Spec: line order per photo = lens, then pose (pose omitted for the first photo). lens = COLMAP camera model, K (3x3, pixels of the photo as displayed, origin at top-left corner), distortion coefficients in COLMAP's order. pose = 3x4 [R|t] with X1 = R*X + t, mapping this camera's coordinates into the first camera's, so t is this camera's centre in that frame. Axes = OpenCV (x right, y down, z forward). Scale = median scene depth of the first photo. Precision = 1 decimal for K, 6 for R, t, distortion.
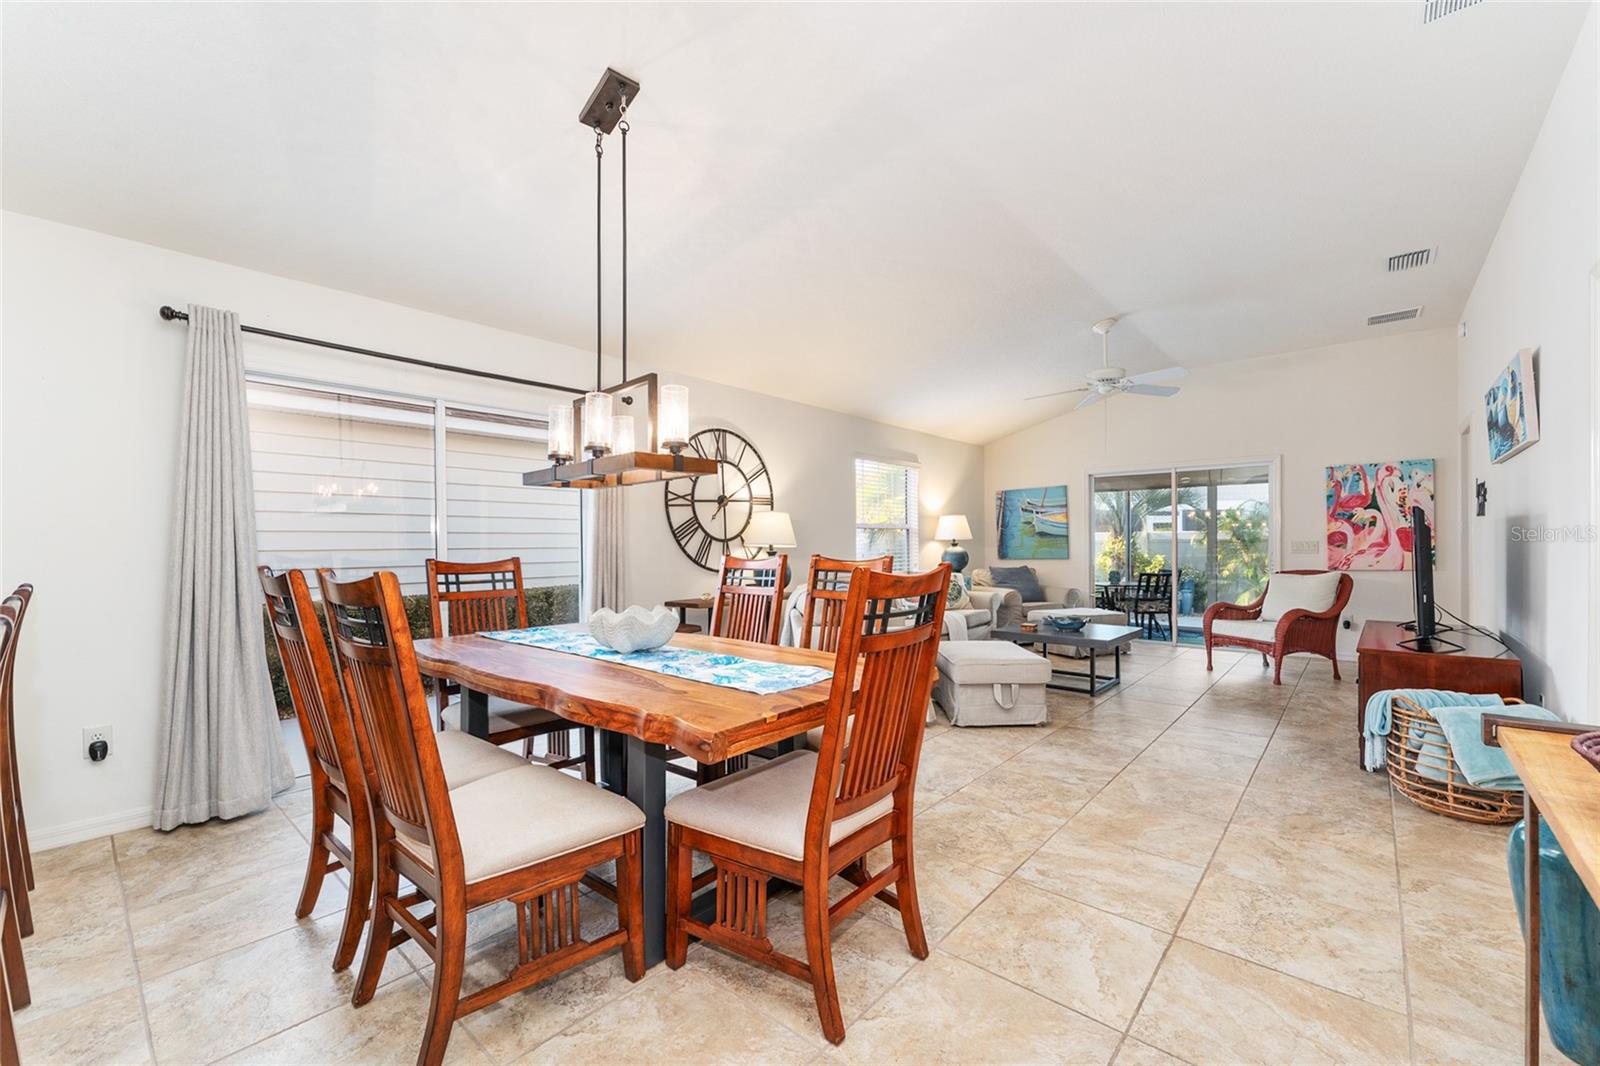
lens RADIAL K [[651.0, 0, 799.0], [0, 651.0, 545.9], [0, 0, 1]] dist [0.000535, -0.000276]
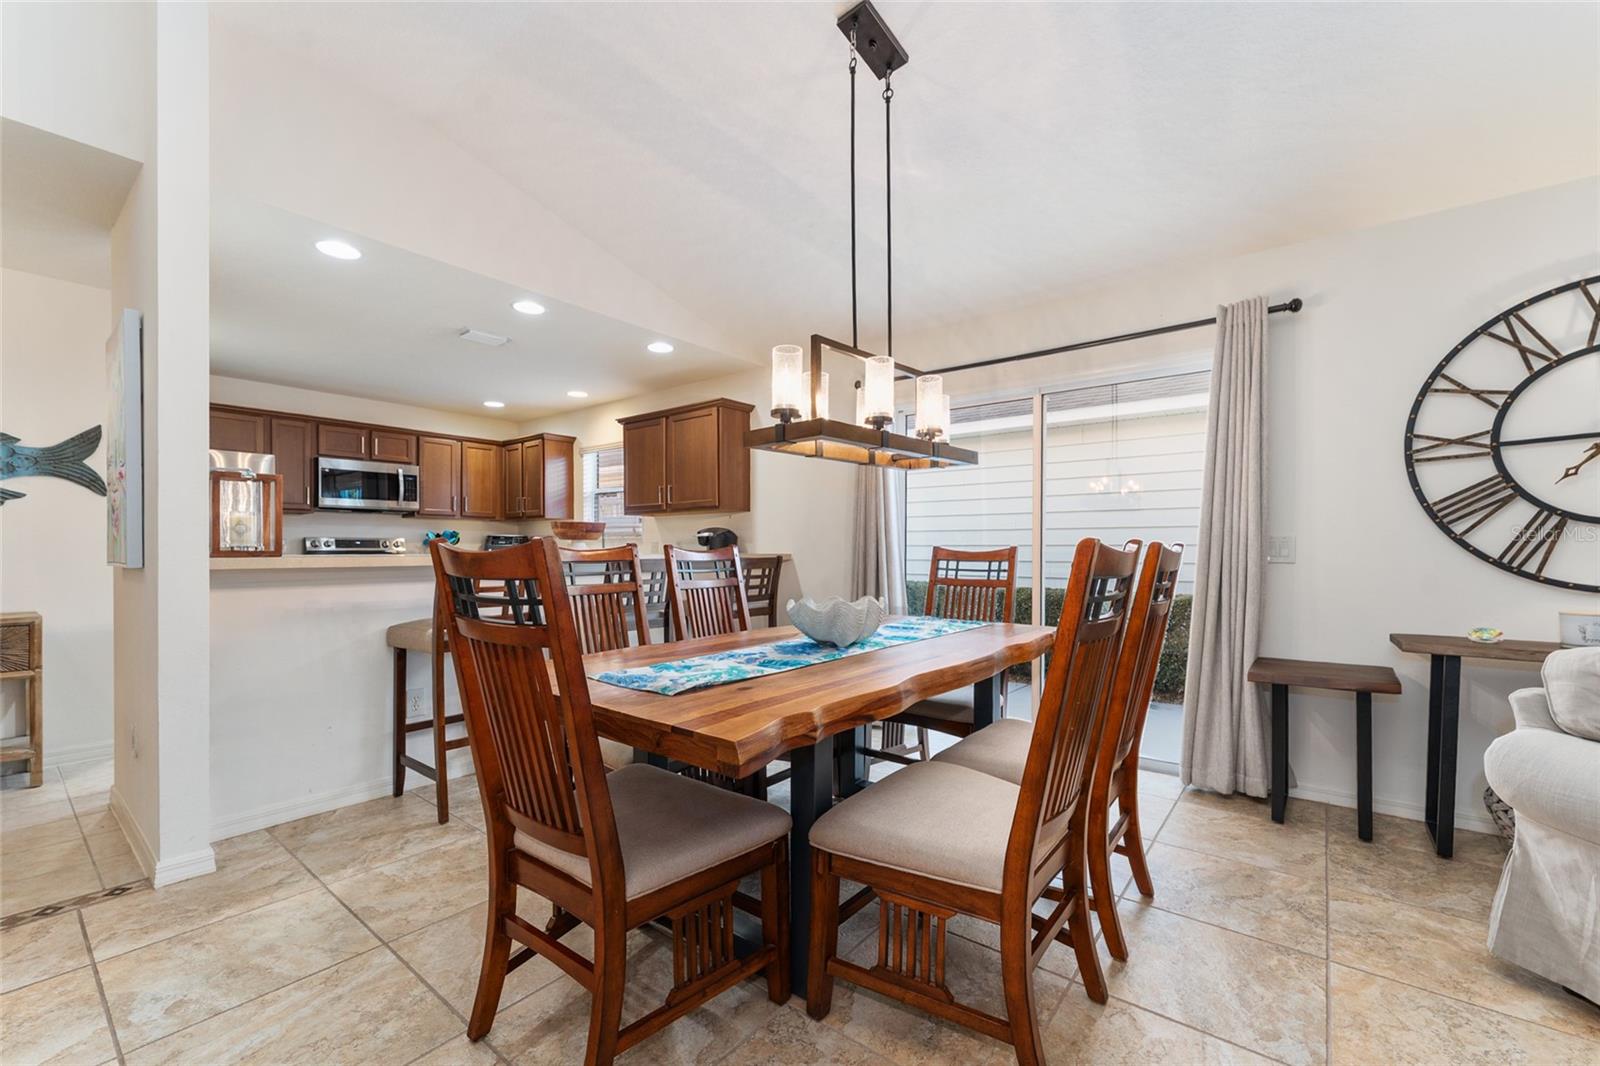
lens RADIAL K [[655.2, 0, 805.0], [0, 655.2, 553.2], [0, 0, 1]] dist [0.001079, -0.000351]
pose [[0.050168, 0.013869, -0.998645, 0.325003], [-0.005880, 0.999890, 0.013591, 0.011234], [0.998724, 0.005191, 0.050244, 0.449832]]
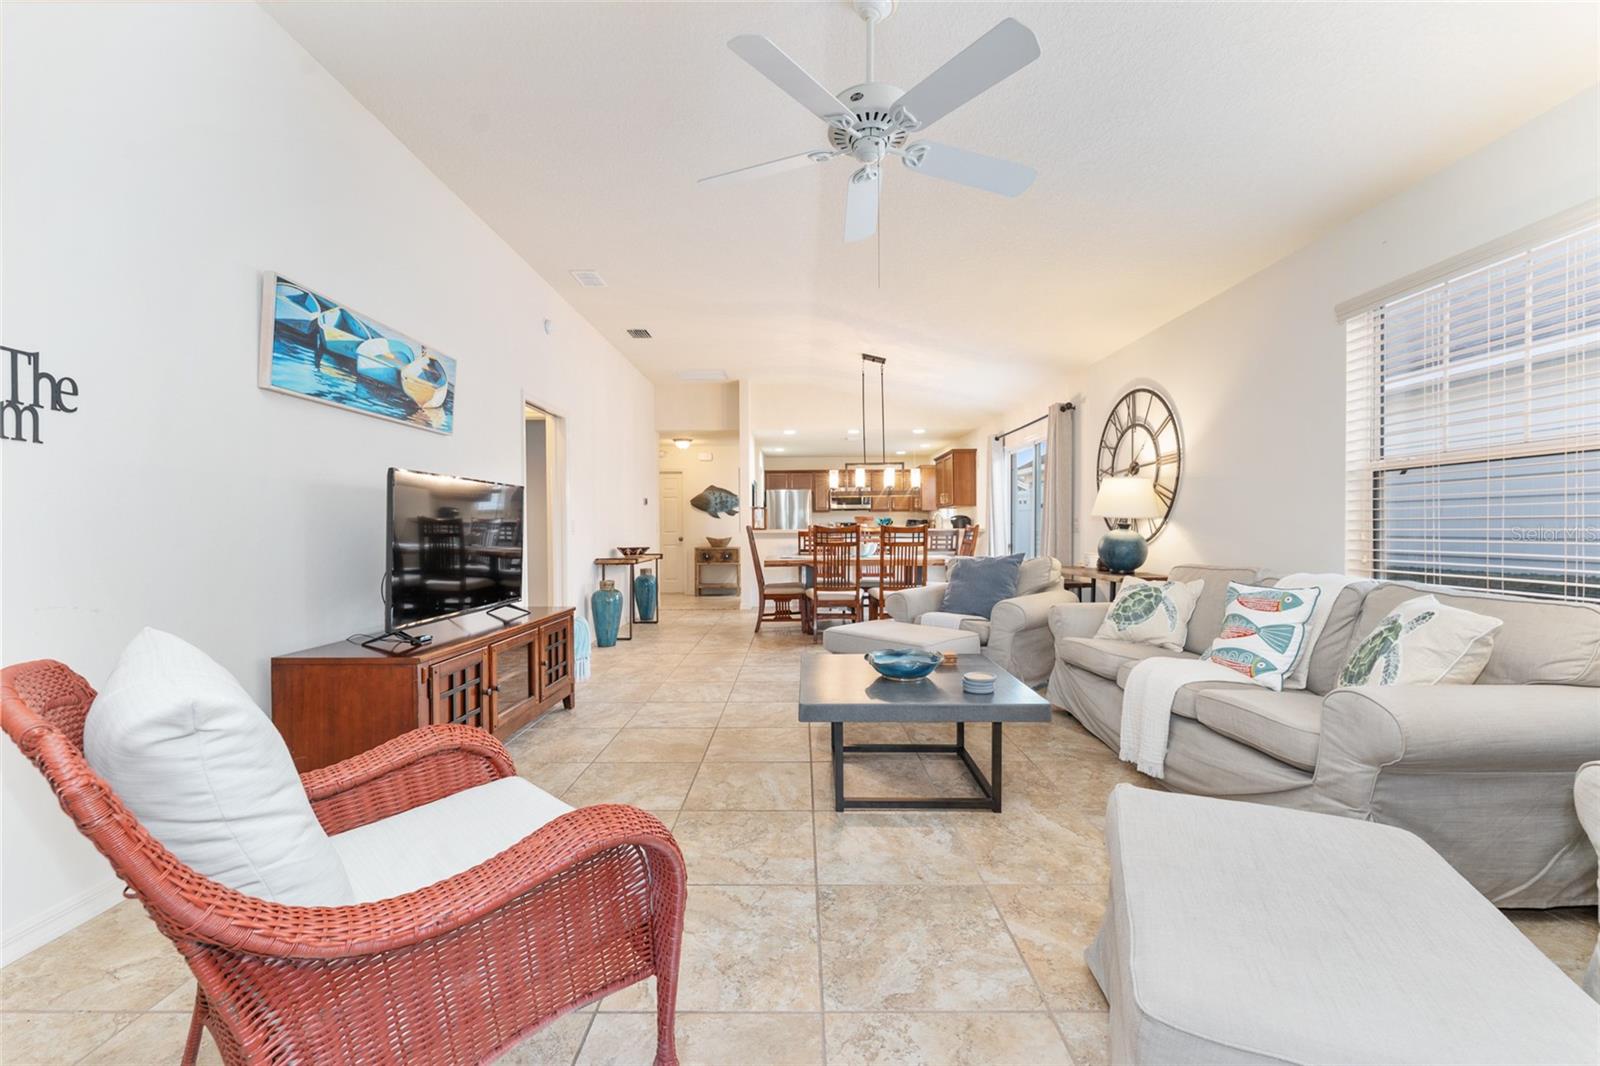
lens RADIAL K [[637.4, 0, 797.8], [0, 637.4, 535.3], [0, 0, 1]] dist [0.000909, -0.000387]
pose [[-0.754970, 0.019659, -0.655464, 0.894892], [0.008665, 0.999762, 0.020004, 0.003999], [0.655702, 0.009423, -0.754961, 1.465849]]
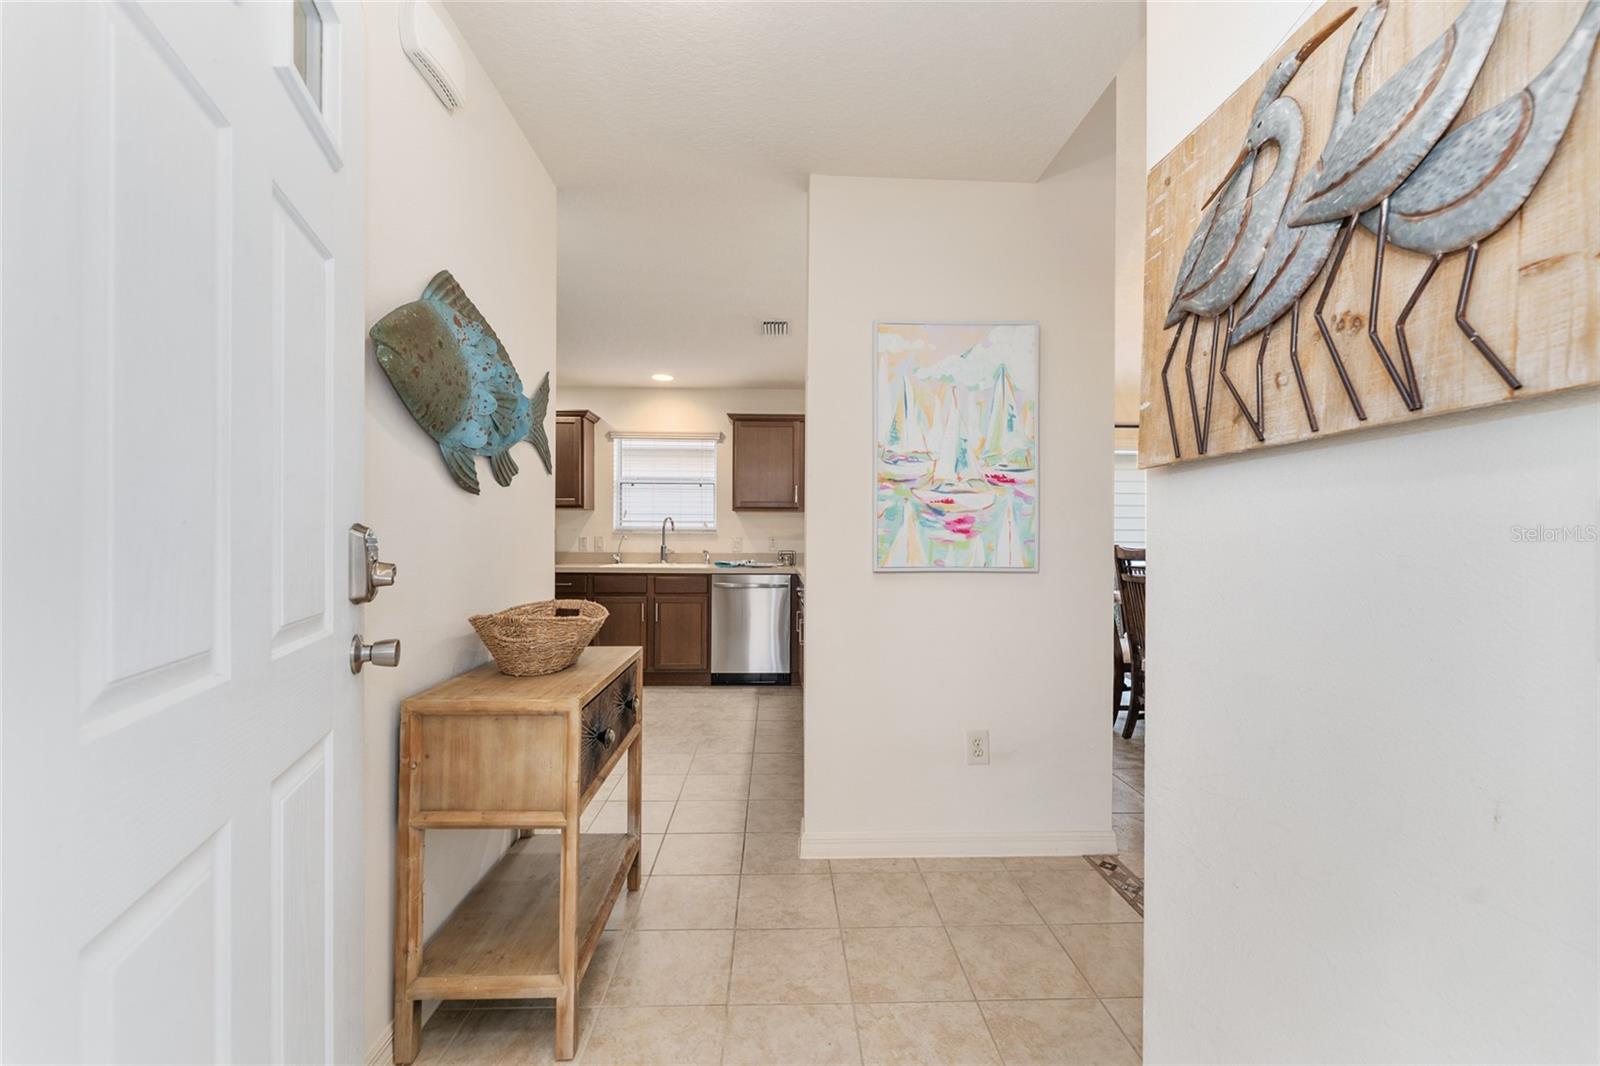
lens RADIAL K [[643.7, 0, 798.9], [0, 643.7, 537.0], [0, 0, 1]] dist [-0.000128, -0.000676]
pose [[0.684115, 0.005624, -0.729353, 0.058278], [-0.012286, 0.999917, -0.003814, 0.009964], [0.729271, 0.011571, 0.684127, -0.464302]]
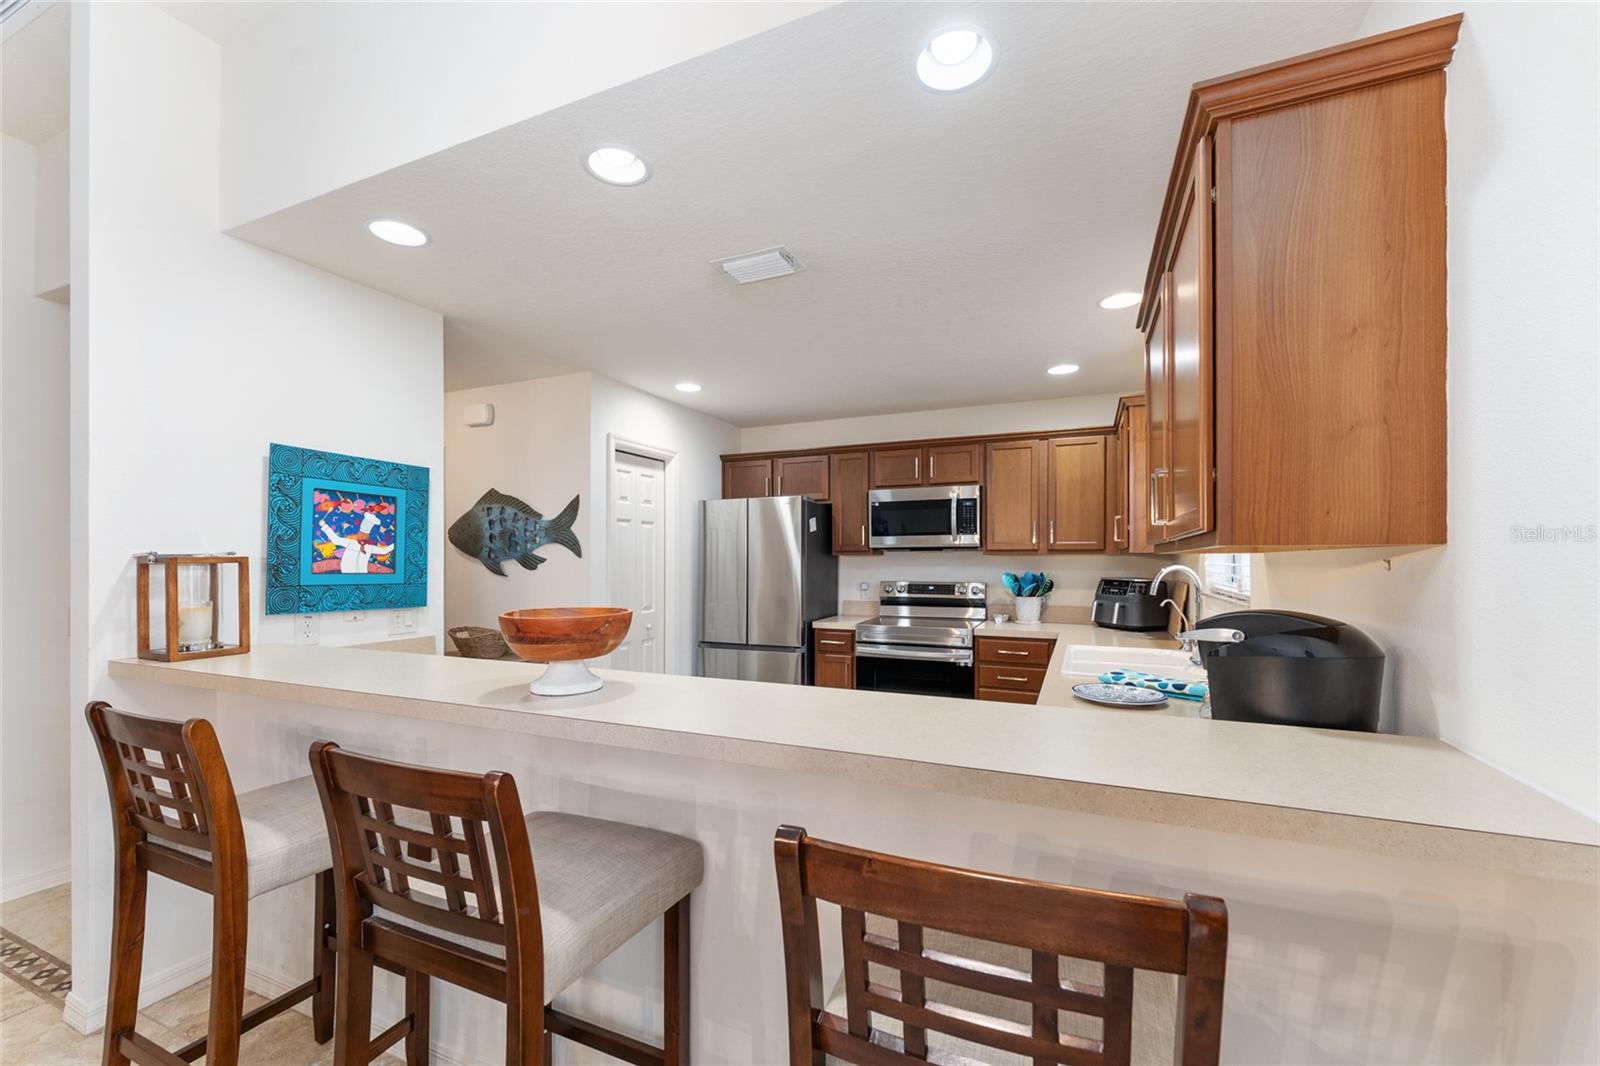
lens RADIAL K [[646.5, 0, 798.4], [0, 646.5, 544.2], [0, 0, 1]] dist [0.000668, -0.000279]
pose [[-0.952806, 0.002565, -0.303568, -0.434722], [0.007944, 0.999833, -0.016484, -0.037596], [0.303475, -0.018117, -0.952667, 0.550007]]
